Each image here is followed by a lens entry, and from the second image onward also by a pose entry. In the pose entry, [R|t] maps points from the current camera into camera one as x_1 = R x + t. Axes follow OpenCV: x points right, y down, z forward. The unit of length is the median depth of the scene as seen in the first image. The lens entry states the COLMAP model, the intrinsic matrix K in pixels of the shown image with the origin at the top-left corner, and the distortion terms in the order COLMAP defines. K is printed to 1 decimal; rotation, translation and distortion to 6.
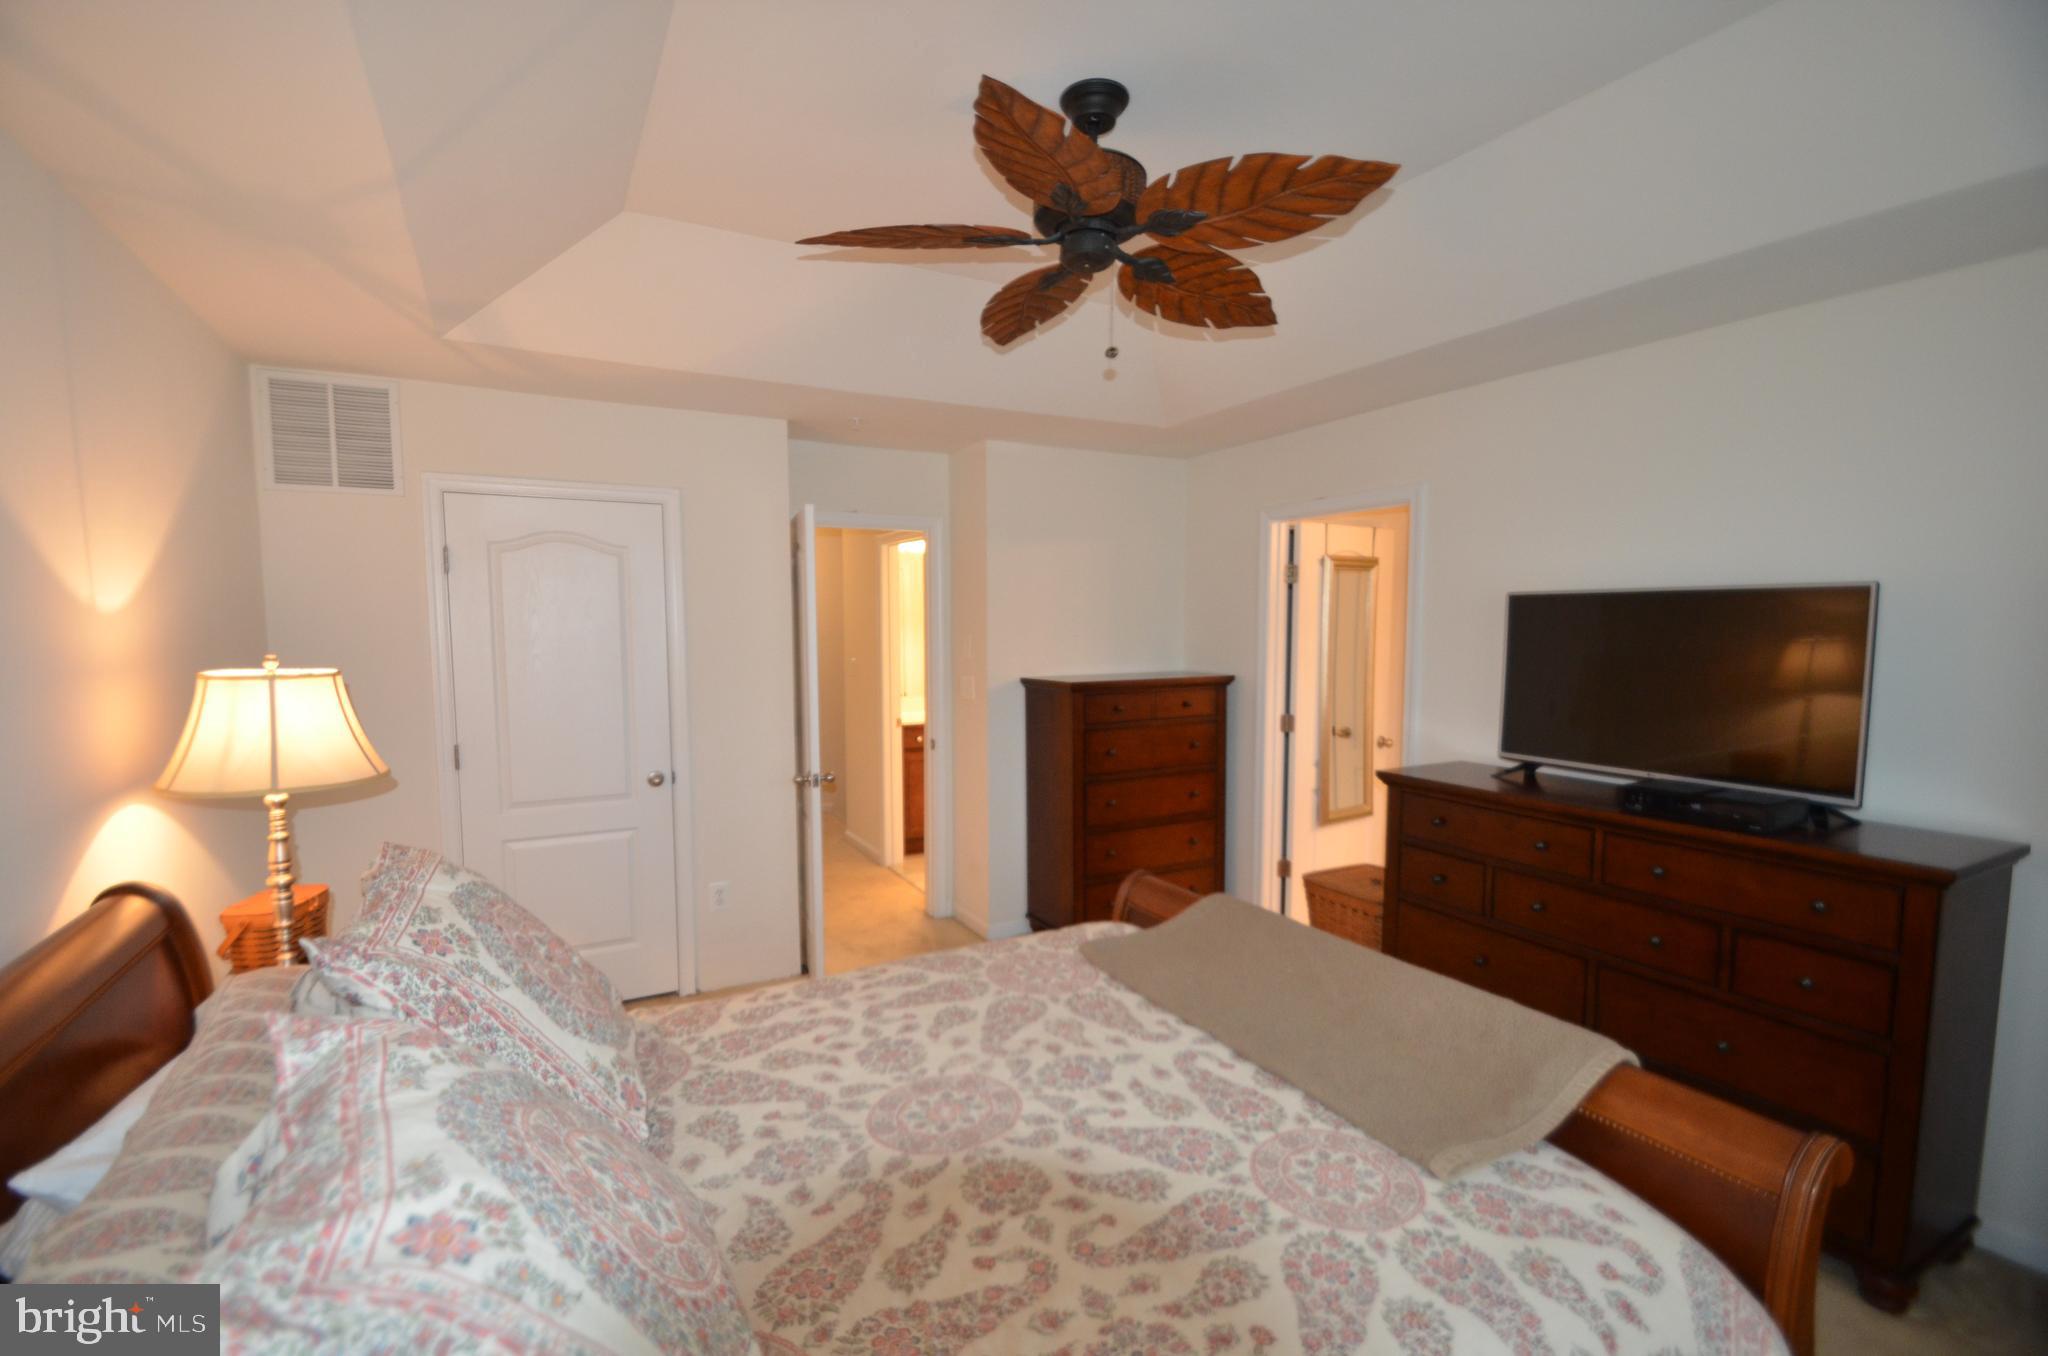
lens RADIAL K [[897.9, 0, 991.4], [0, 897.9, 697.2], [0, 0, 1]] dist [0.010815, -0.013183]
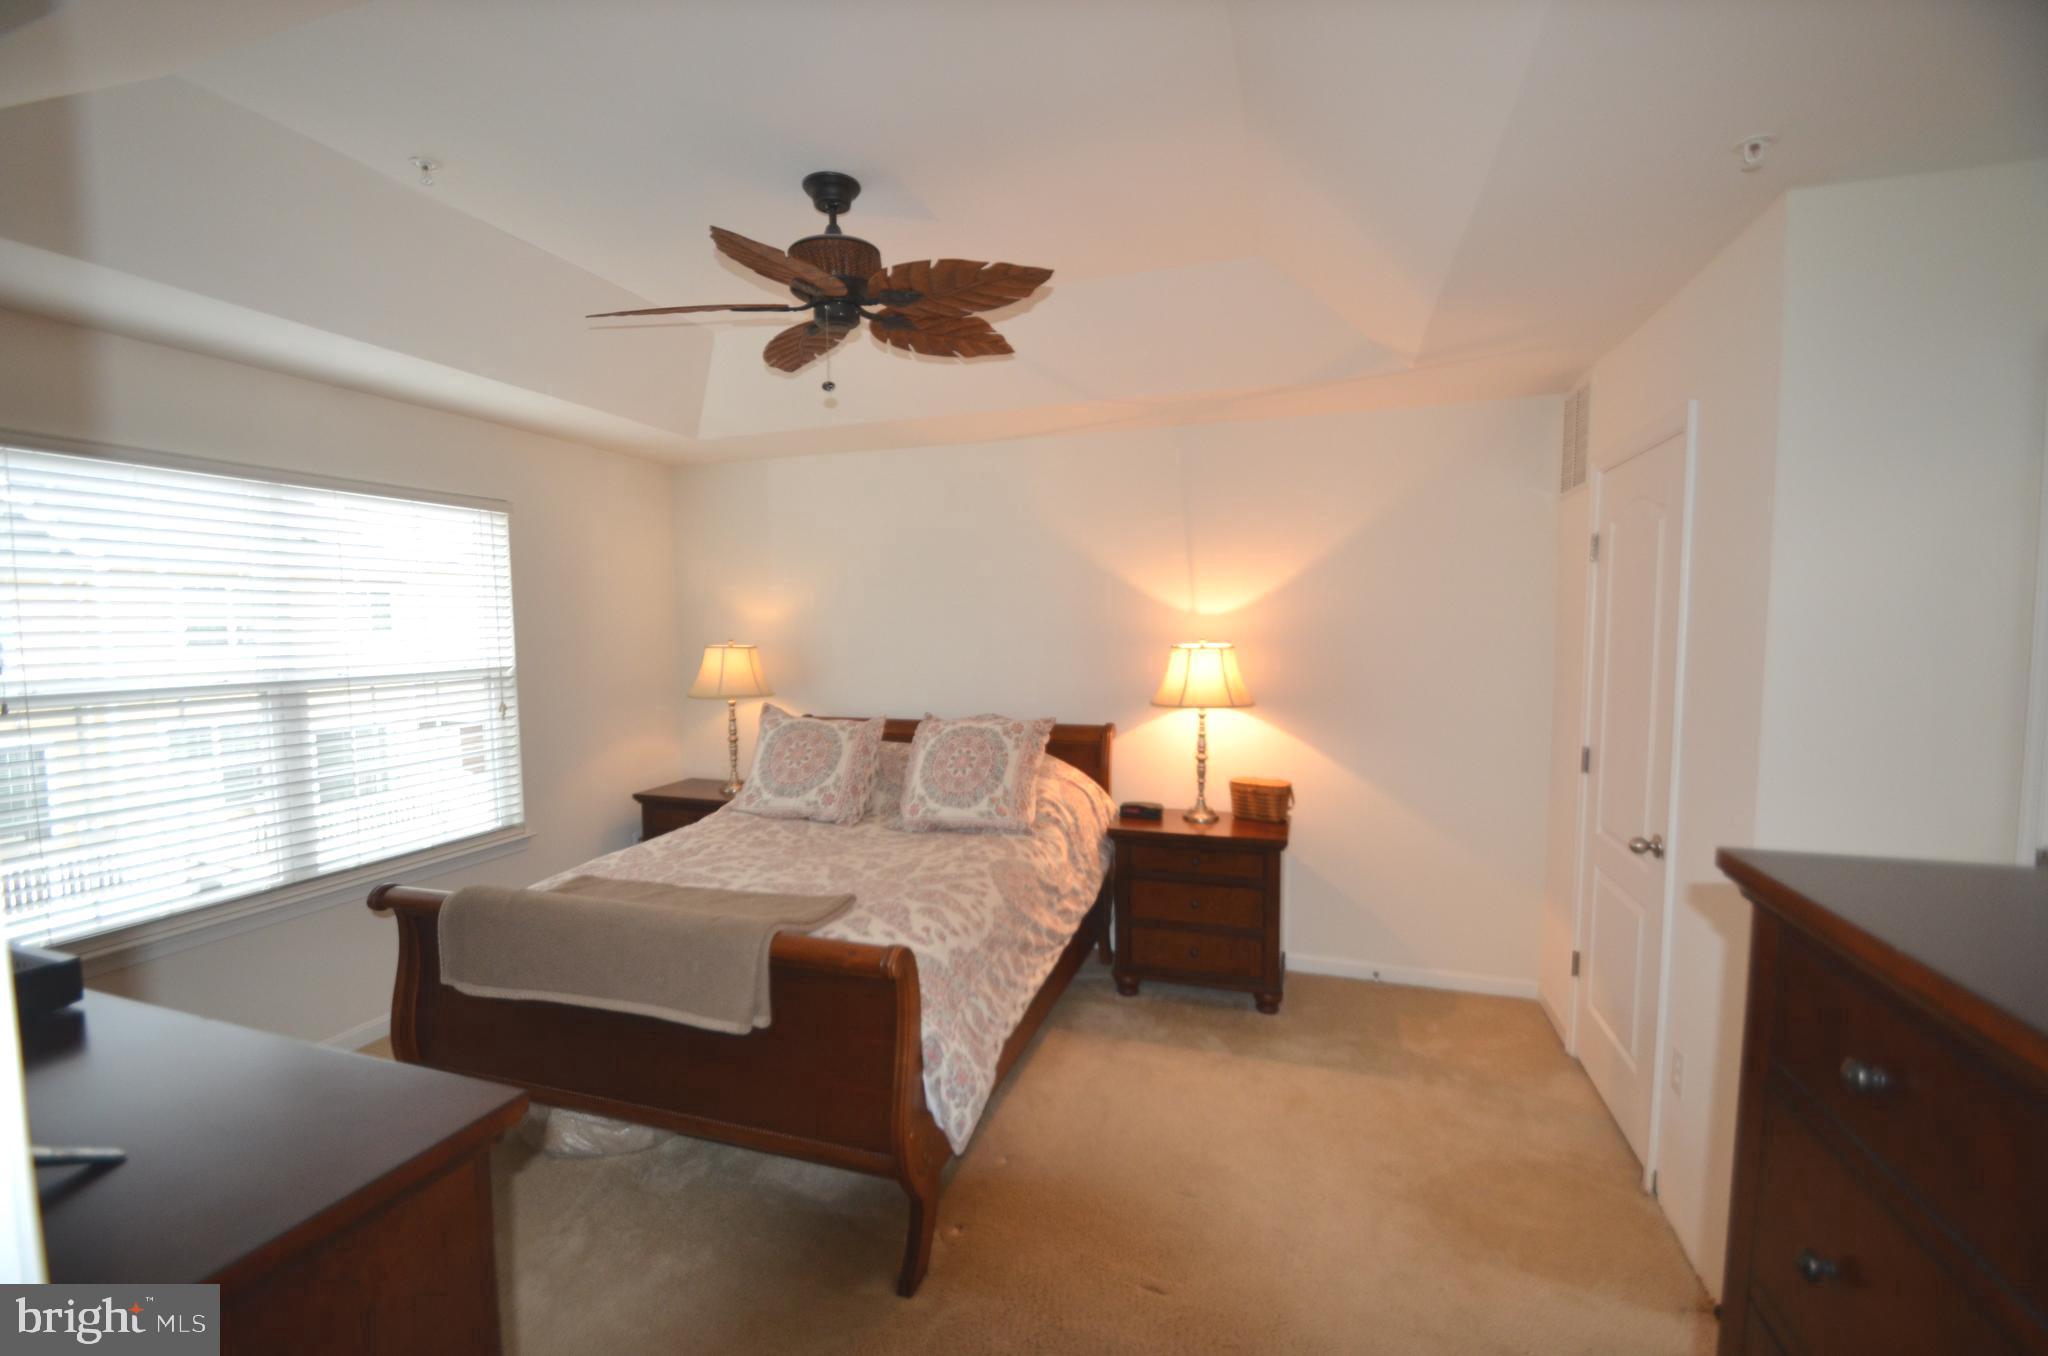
lens RADIAL K [[897.9, 0, 991.4], [0, 897.9, 697.2], [0, 0, 1]] dist [0.010815, -0.013183]
pose [[-0.730787, 0.063820, -0.679616, 0.919763], [-0.045795, 0.988793, 0.142096, -0.192398], [0.681068, 0.134965, -0.719675, 2.364682]]
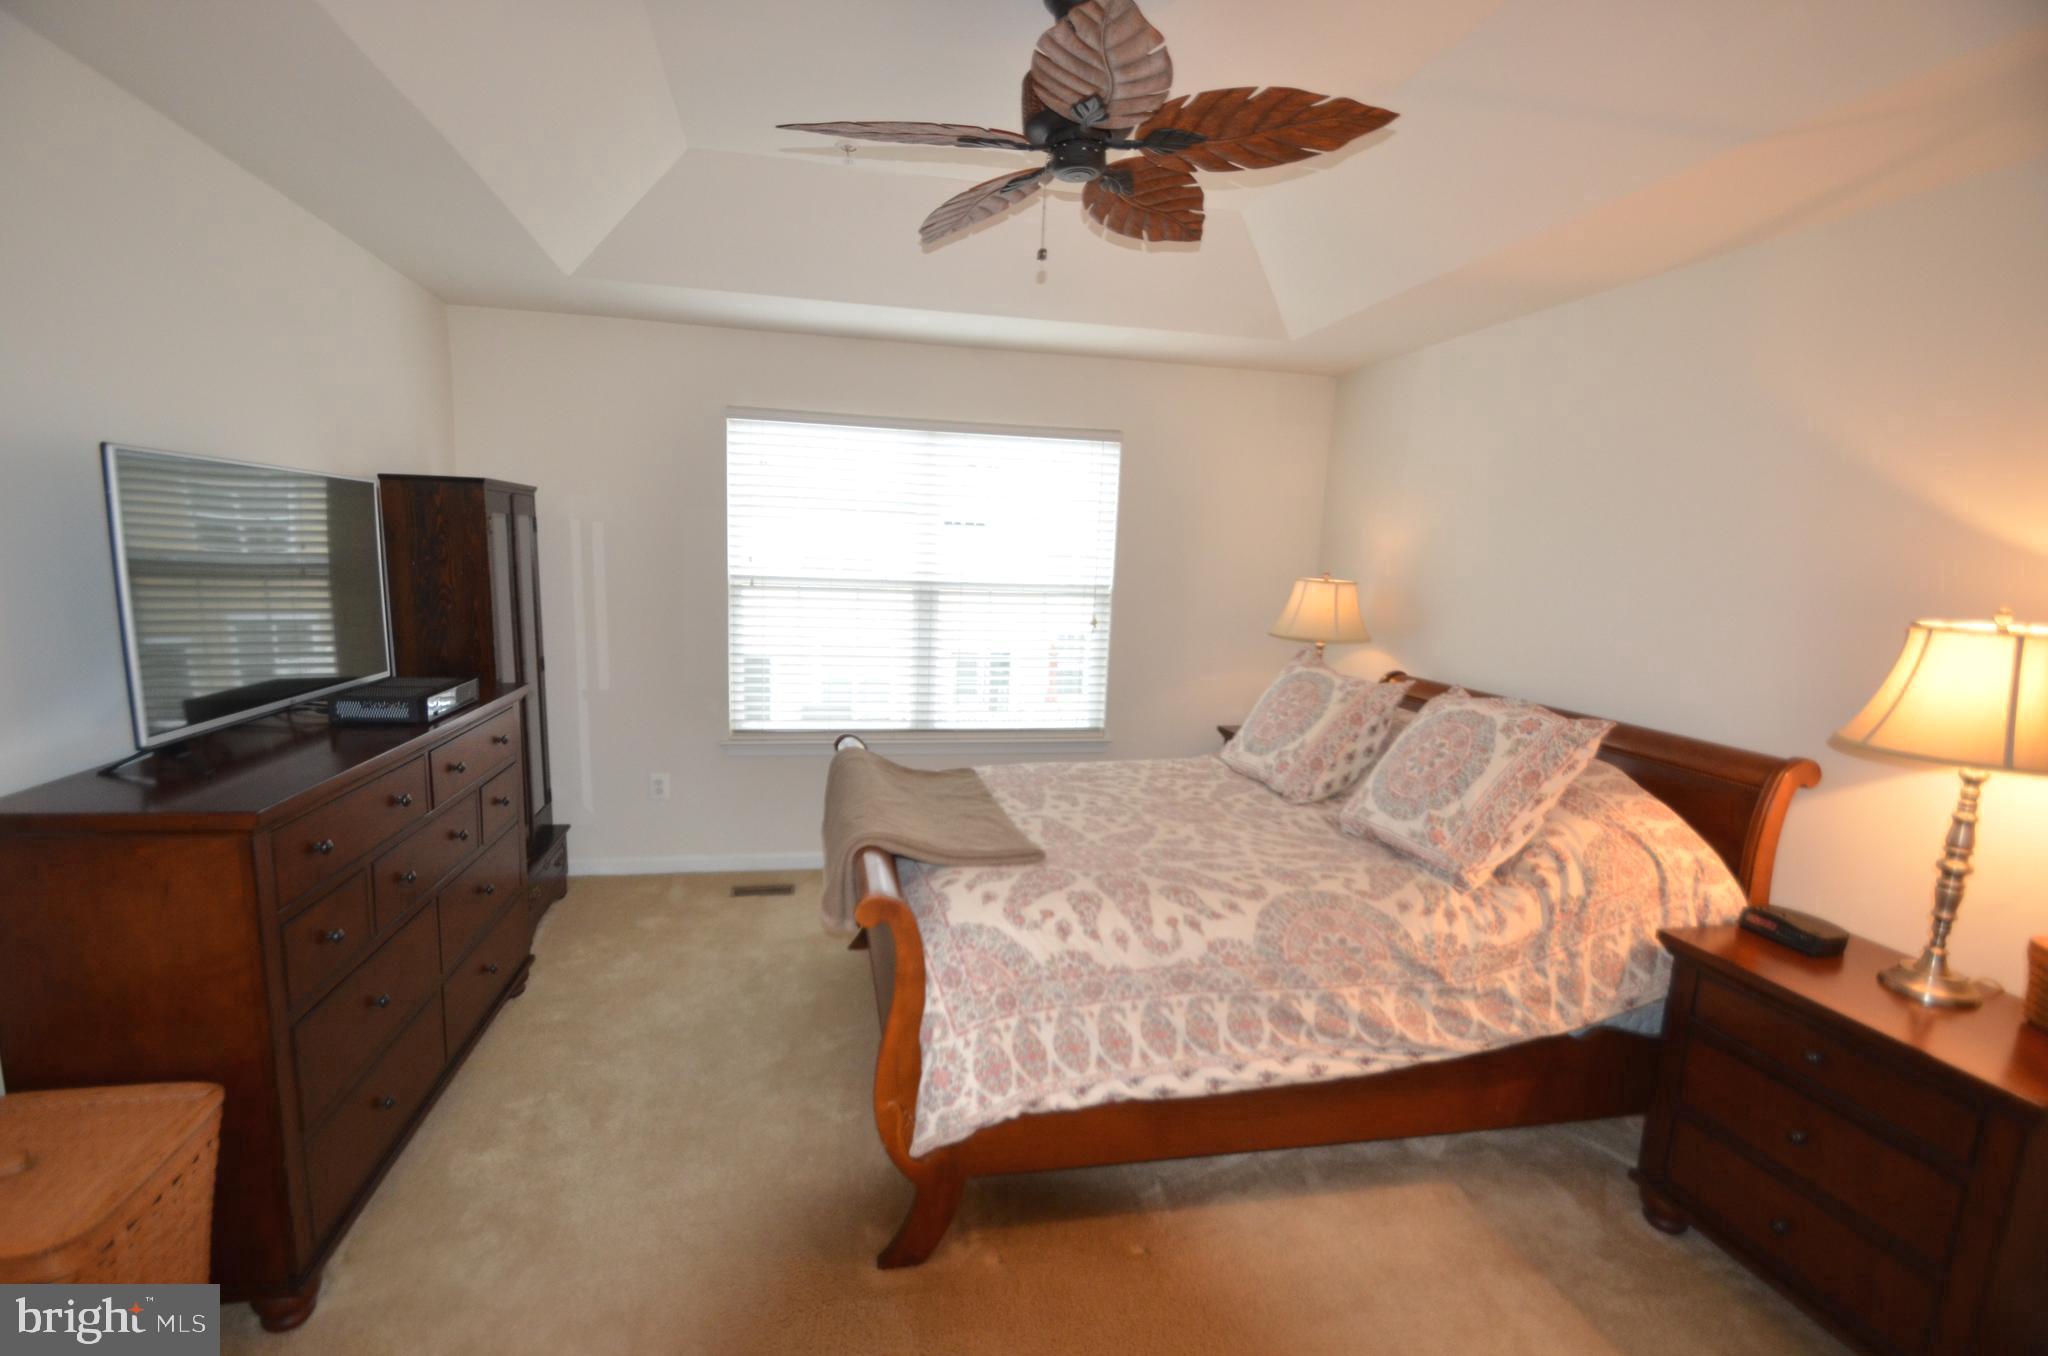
lens RADIAL K [[897.9, 0, 991.4], [0, 897.9, 697.2], [0, 0, 1]] dist [0.010815, -0.013183]
pose [[-0.957980, -0.078490, 0.275886, -0.138983], [-0.011414, 0.971502, 0.236758, -0.174494], [-0.286607, 0.223660, -0.931575, 2.371816]]
